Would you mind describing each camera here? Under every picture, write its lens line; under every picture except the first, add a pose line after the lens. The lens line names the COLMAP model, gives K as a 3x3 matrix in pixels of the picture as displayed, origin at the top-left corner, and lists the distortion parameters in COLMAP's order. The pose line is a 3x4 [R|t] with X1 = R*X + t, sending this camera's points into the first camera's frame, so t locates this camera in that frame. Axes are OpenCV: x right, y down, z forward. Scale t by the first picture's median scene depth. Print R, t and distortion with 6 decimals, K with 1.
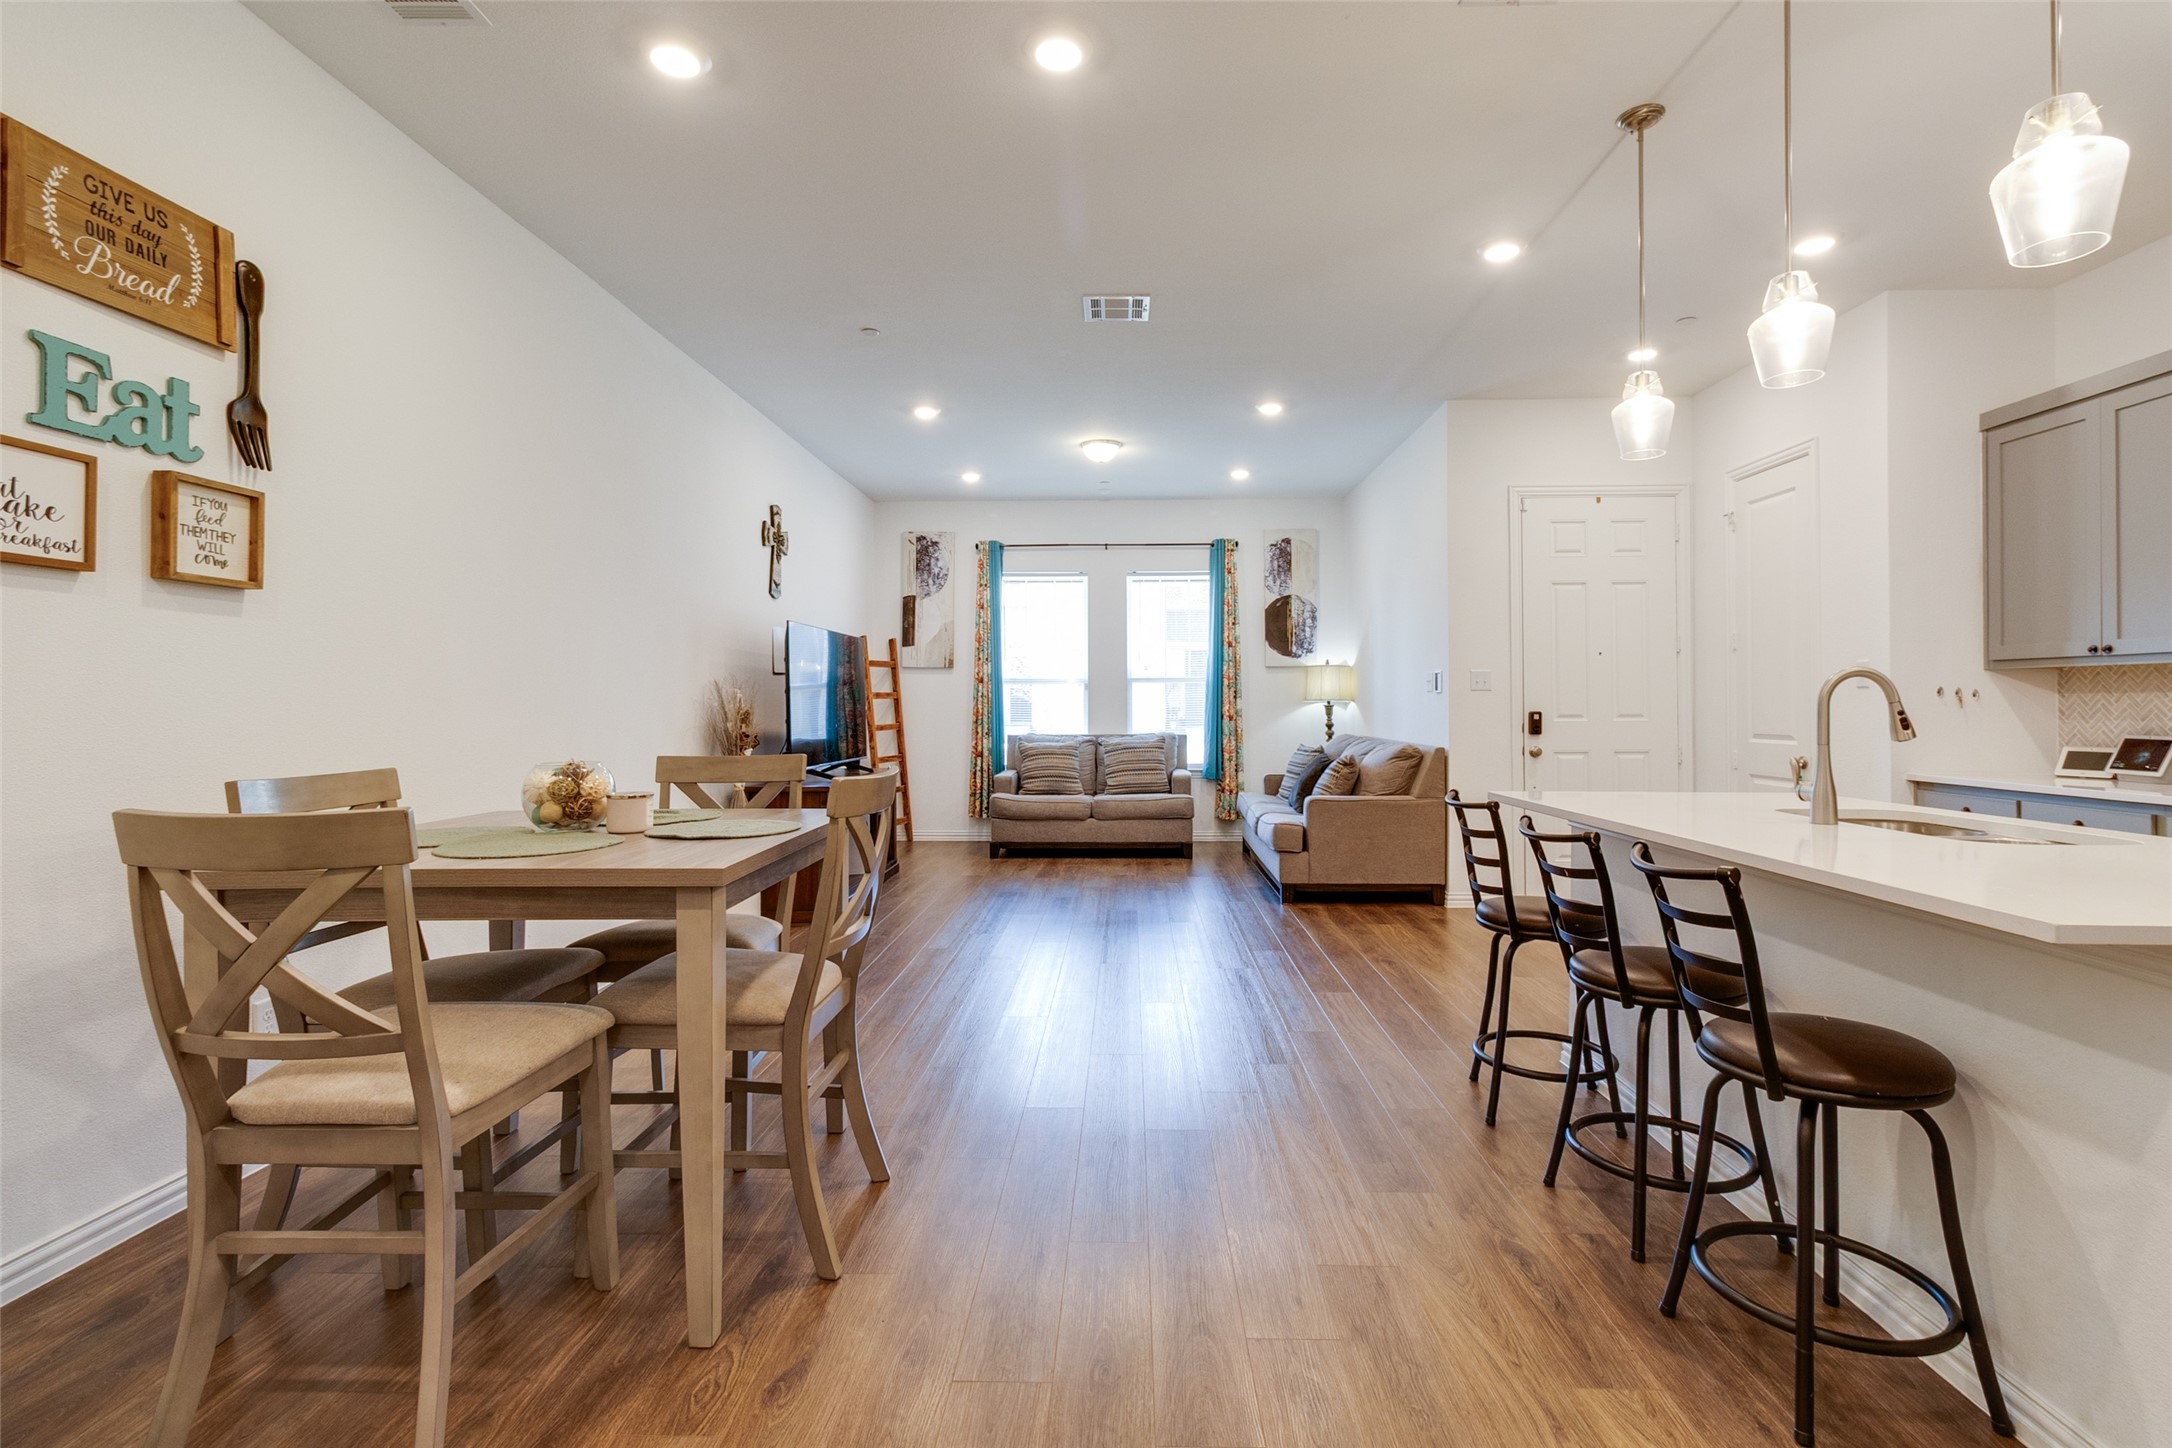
lens RADIAL K [[996.8, 0, 1098.0], [0, 996.8, 695.3], [0, 0, 1]] dist [0.001633, 0.000033]
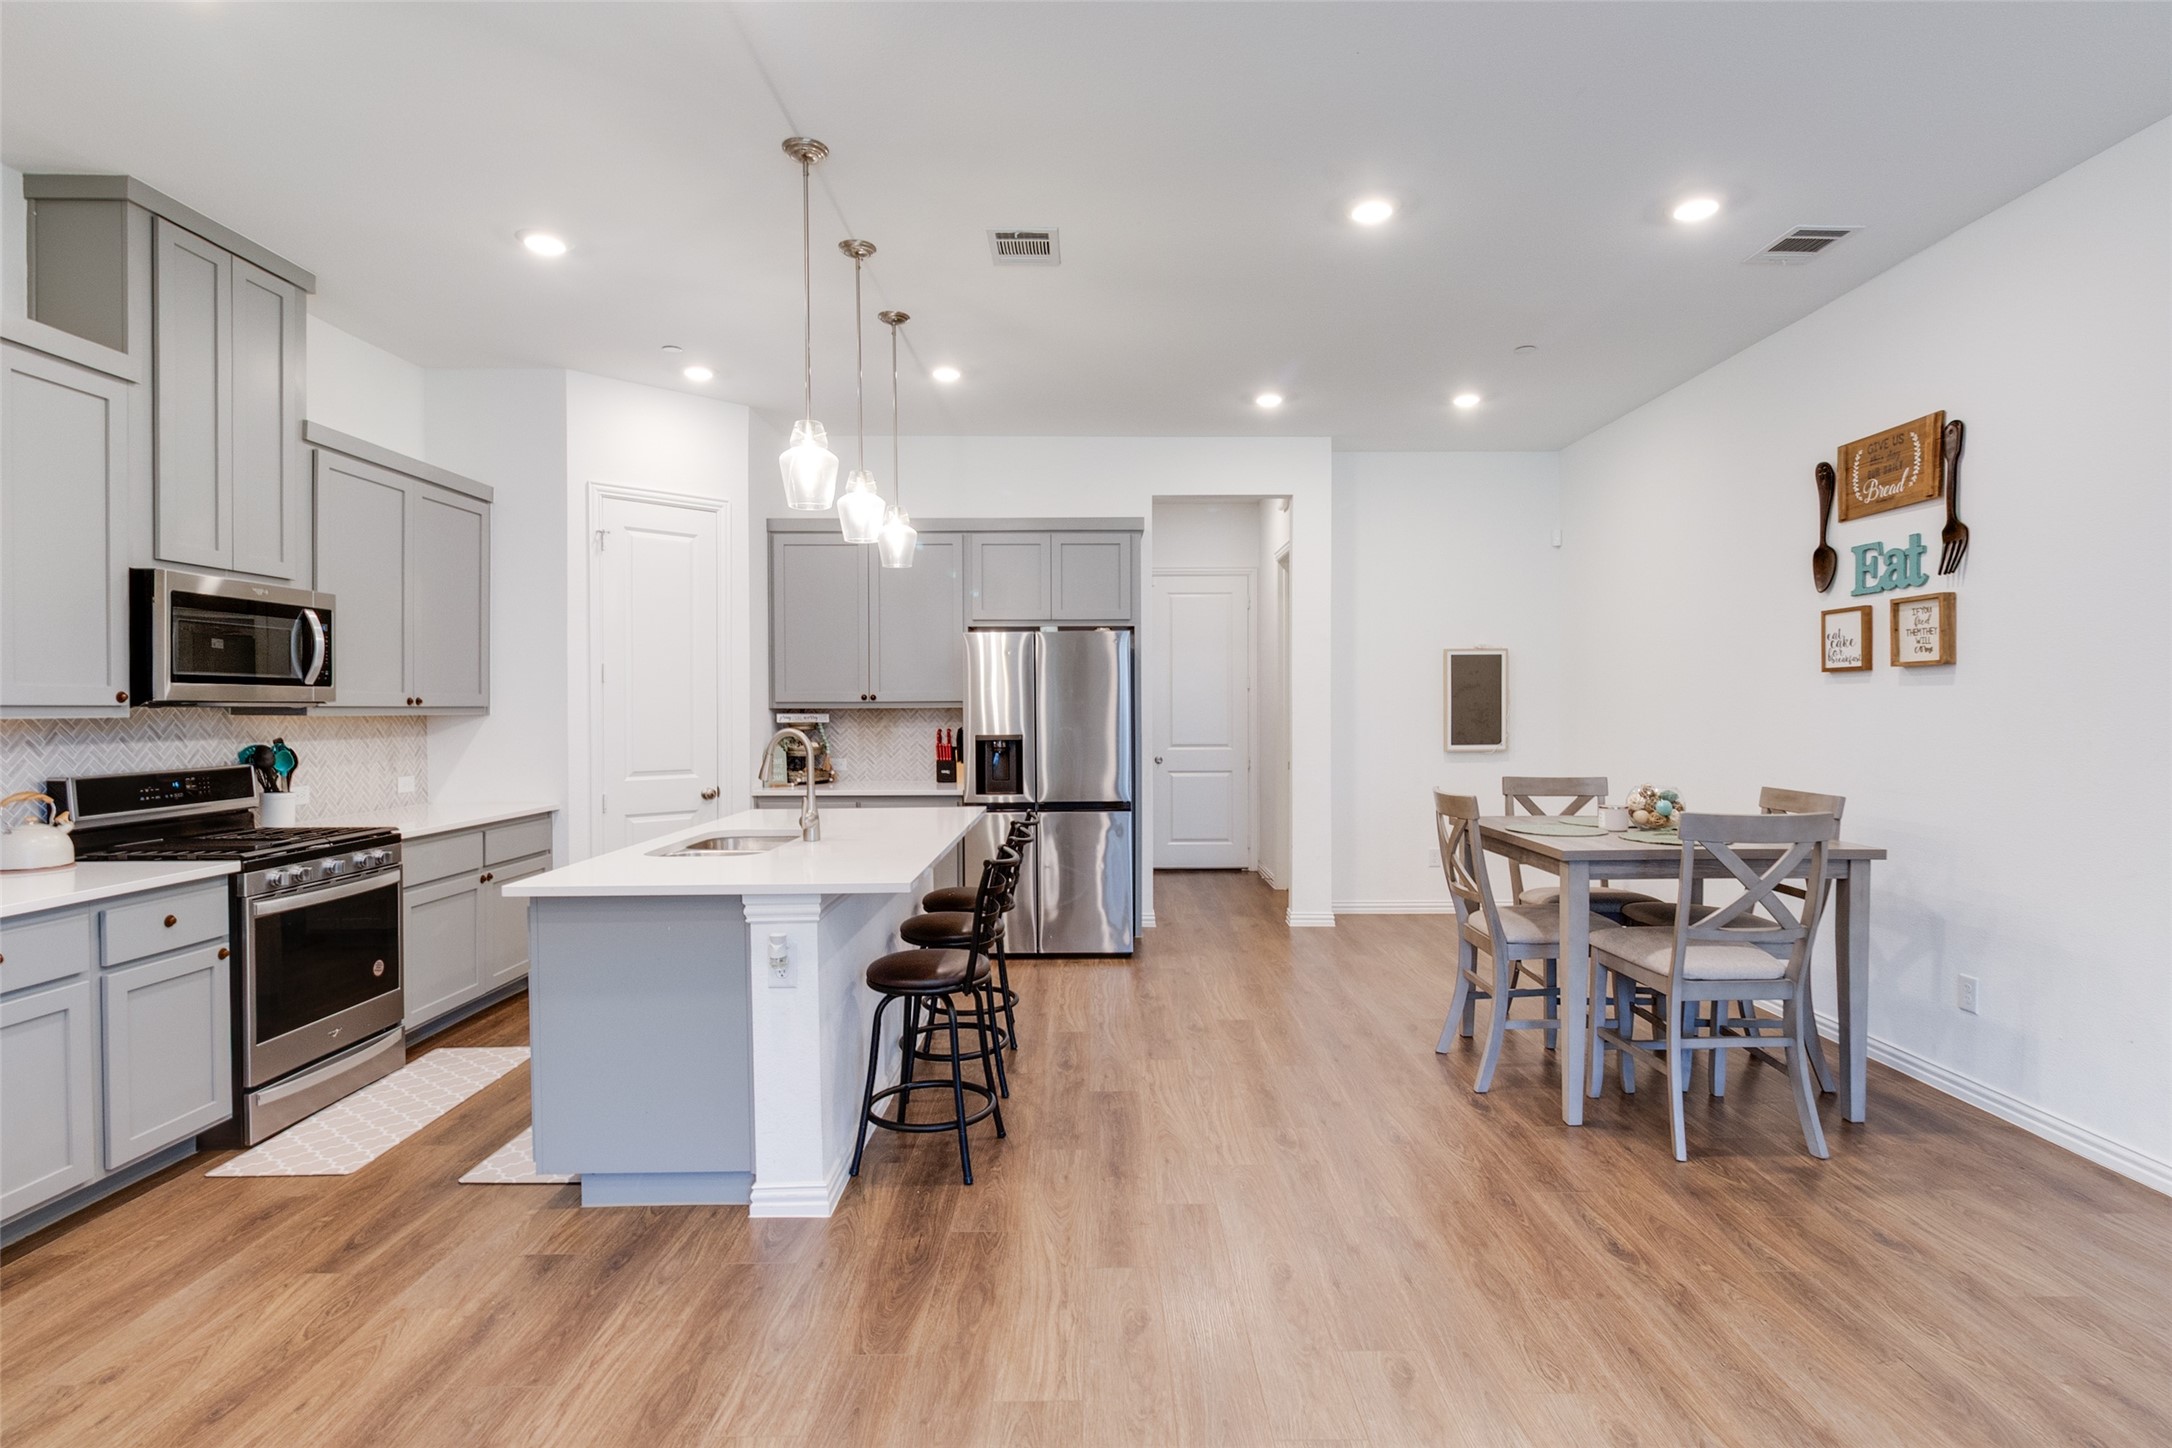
lens RADIAL K [[1072.1, 0, 1106.6], [0, 1072.1, 718.8], [0, 0, 1]] dist [-0.002192, -0.001209]
pose [[-0.999136, 0.005887, -0.041152, 0.144157], [0.005759, 0.999978, 0.003229, -0.017466], [0.041170, 0.002989, -0.999148, 0.975123]]
